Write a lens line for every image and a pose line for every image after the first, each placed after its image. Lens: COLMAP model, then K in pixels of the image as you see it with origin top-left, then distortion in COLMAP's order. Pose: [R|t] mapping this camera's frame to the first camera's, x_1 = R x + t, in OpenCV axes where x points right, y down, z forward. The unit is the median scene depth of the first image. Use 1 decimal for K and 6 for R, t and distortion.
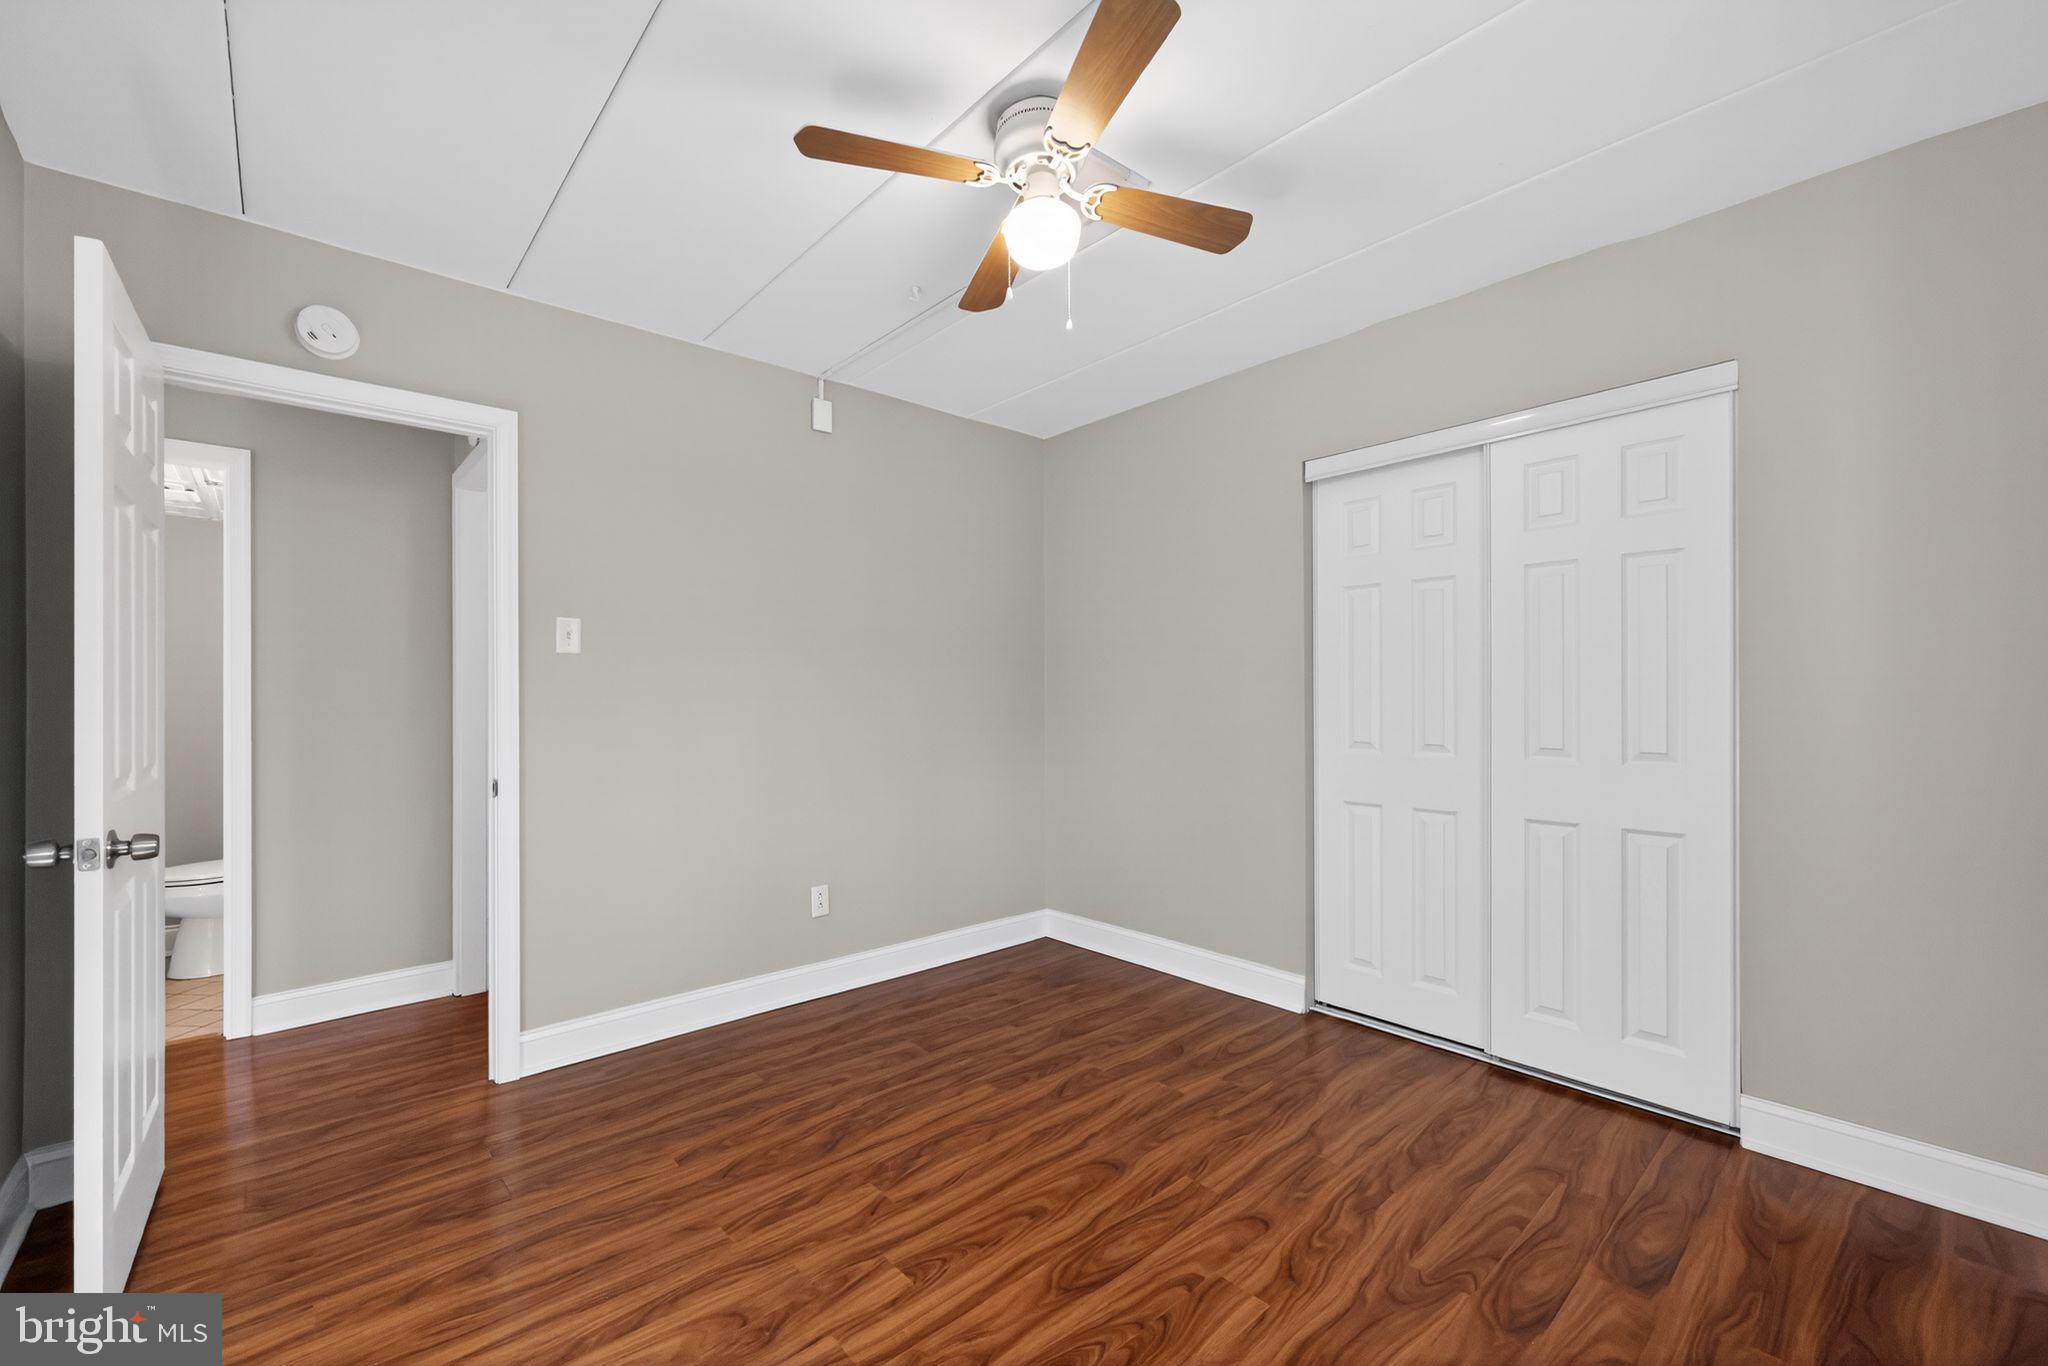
lens RADIAL K [[815.8, 0, 1011.4], [0, 815.8, 686.5], [0, 0, 1]] dist [0.000970, 0.000307]
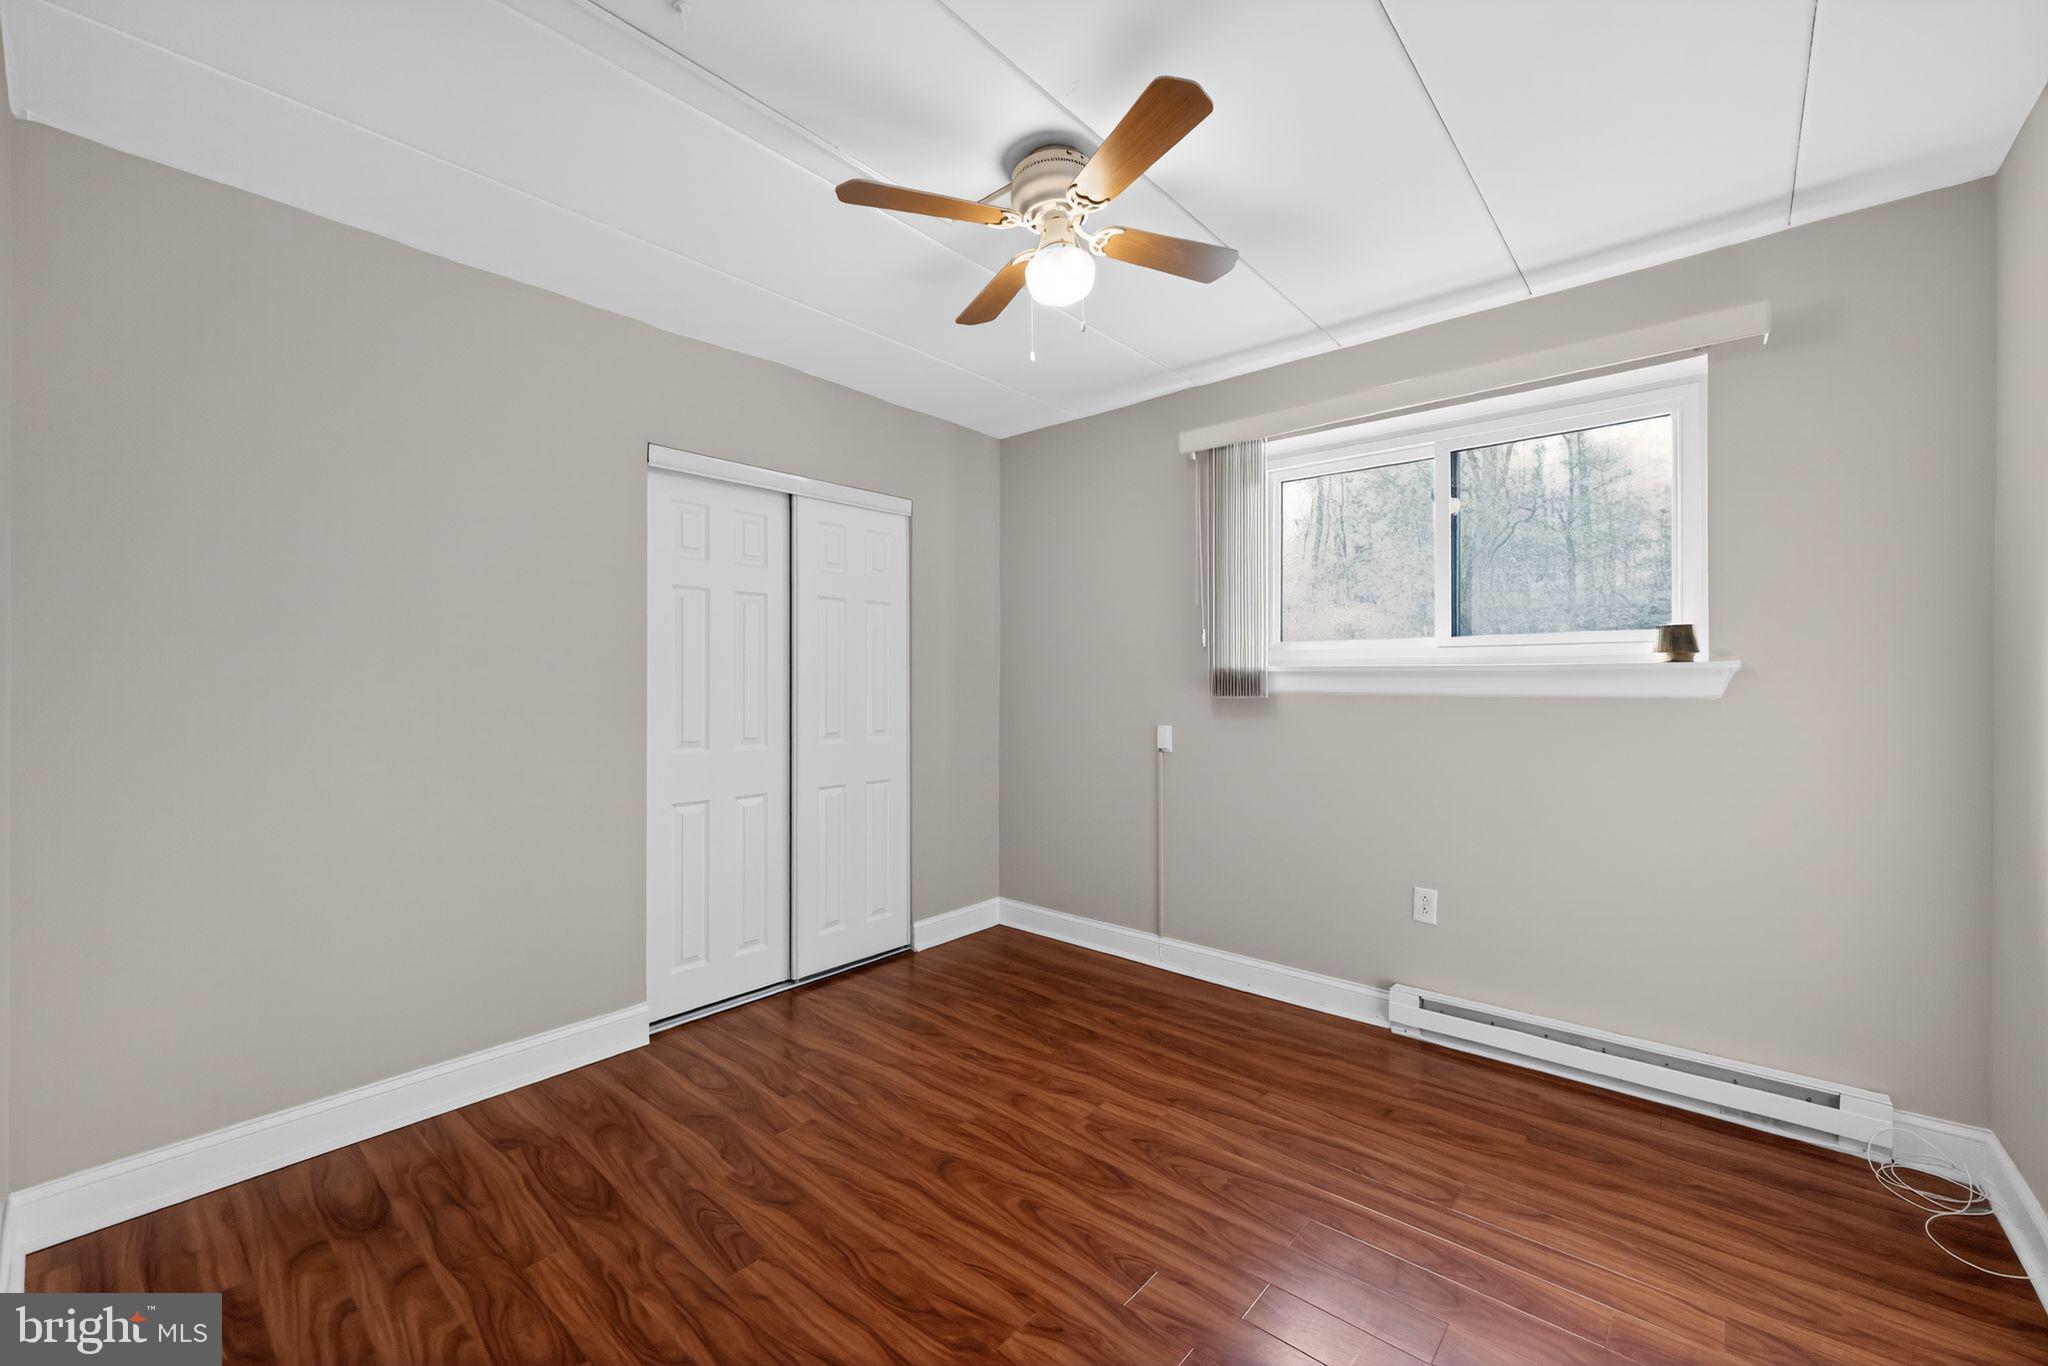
lens RADIAL K [[815.8, 0, 1011.4], [0, 815.8, 686.5], [0, 0, 1]] dist [0.000970, 0.000307]
pose [[-0.116248, -0.001352, 0.993219, -0.831832], [-0.011399, 0.999935, 0.000027, -0.007555], [-0.993155, -0.011319, -0.116256, 0.970187]]
